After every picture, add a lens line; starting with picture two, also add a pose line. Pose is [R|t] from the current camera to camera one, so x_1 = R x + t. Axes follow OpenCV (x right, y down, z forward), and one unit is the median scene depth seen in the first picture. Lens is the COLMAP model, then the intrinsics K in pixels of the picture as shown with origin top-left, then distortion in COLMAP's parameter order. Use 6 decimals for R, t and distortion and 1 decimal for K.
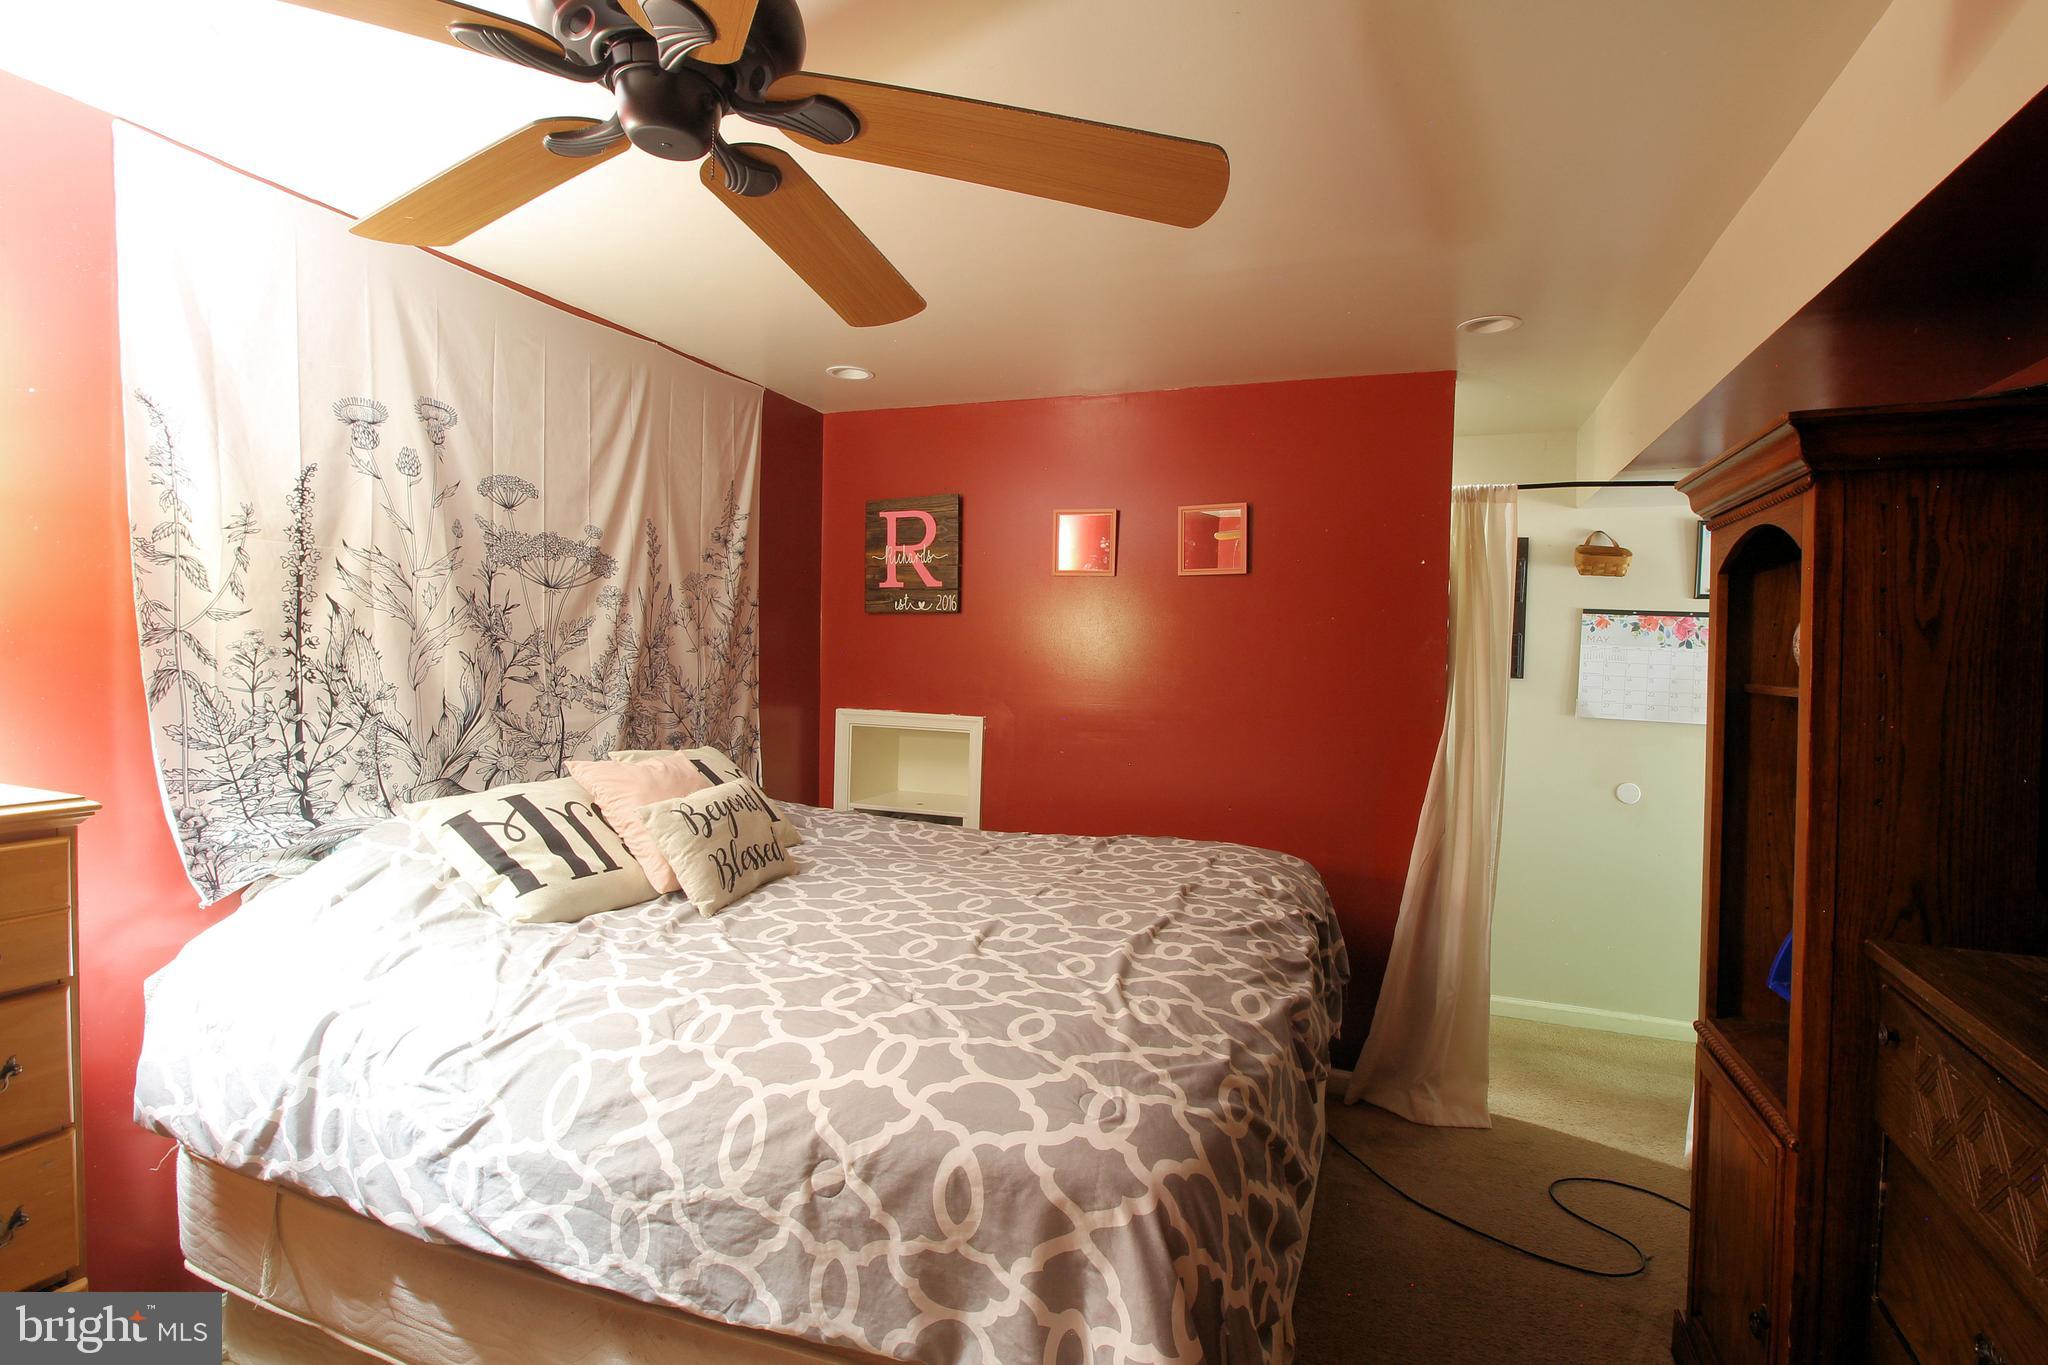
lens RADIAL K [[931.2, 0, 1026.6], [0, 931.2, 681.6], [0, 0, 1]] dist [-0.008361, -0.000281]
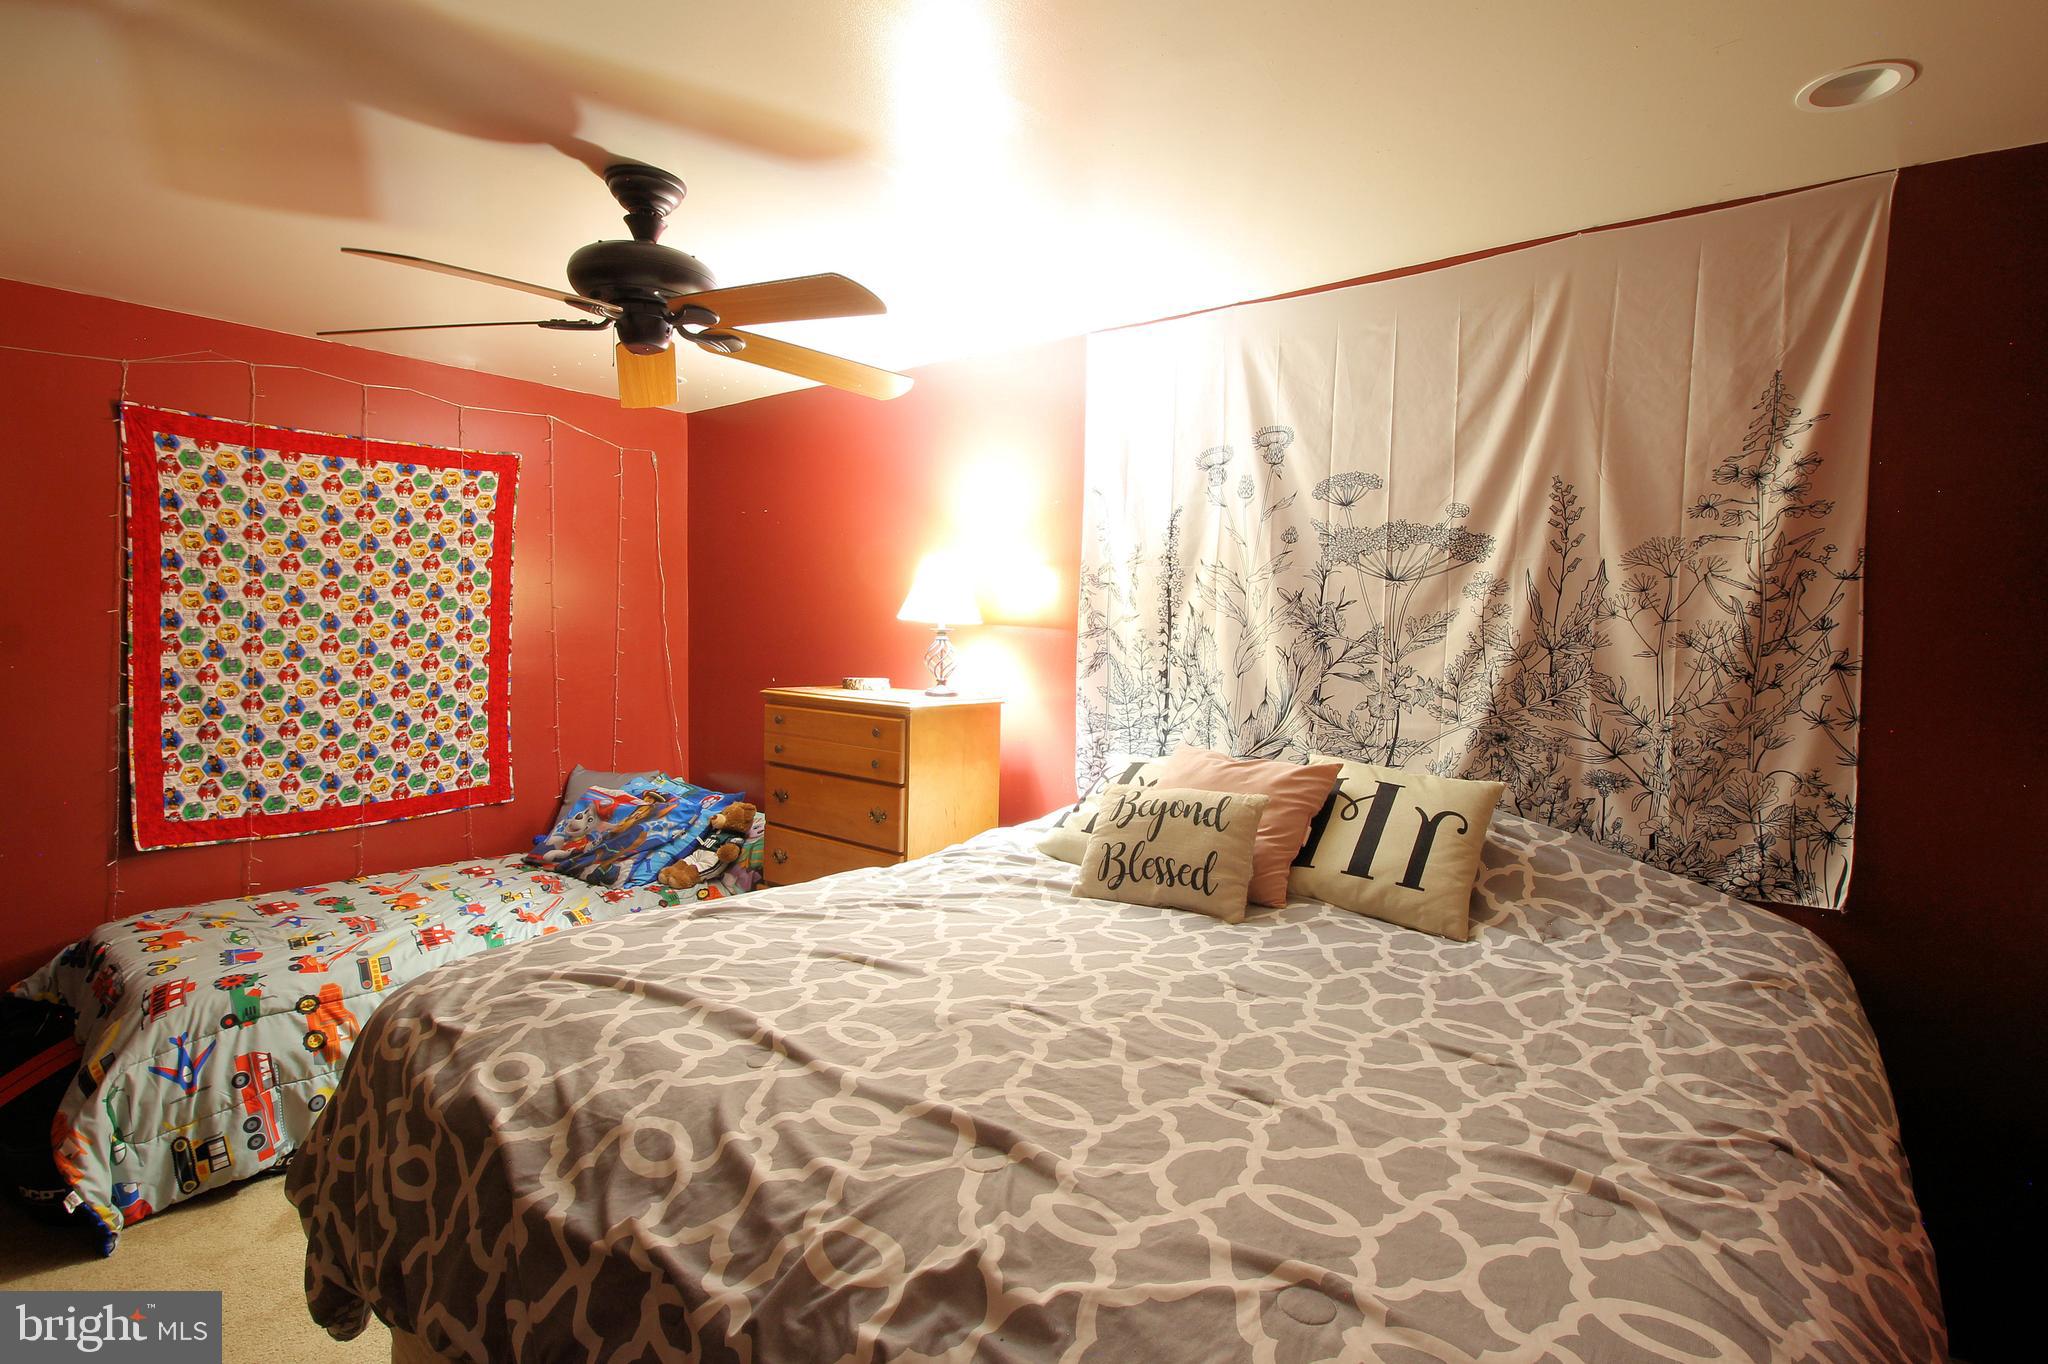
lens RADIAL K [[931.2, 0, 1022.7], [0, 931.2, 675.4], [0, 0, 1]] dist [-0.008361, -0.000281]
pose [[-0.269235, 0.017934, -0.962907, 0.540111], [-0.065008, 0.997208, 0.036749, -0.018697], [0.960878, 0.072491, -0.267318, 1.002770]]
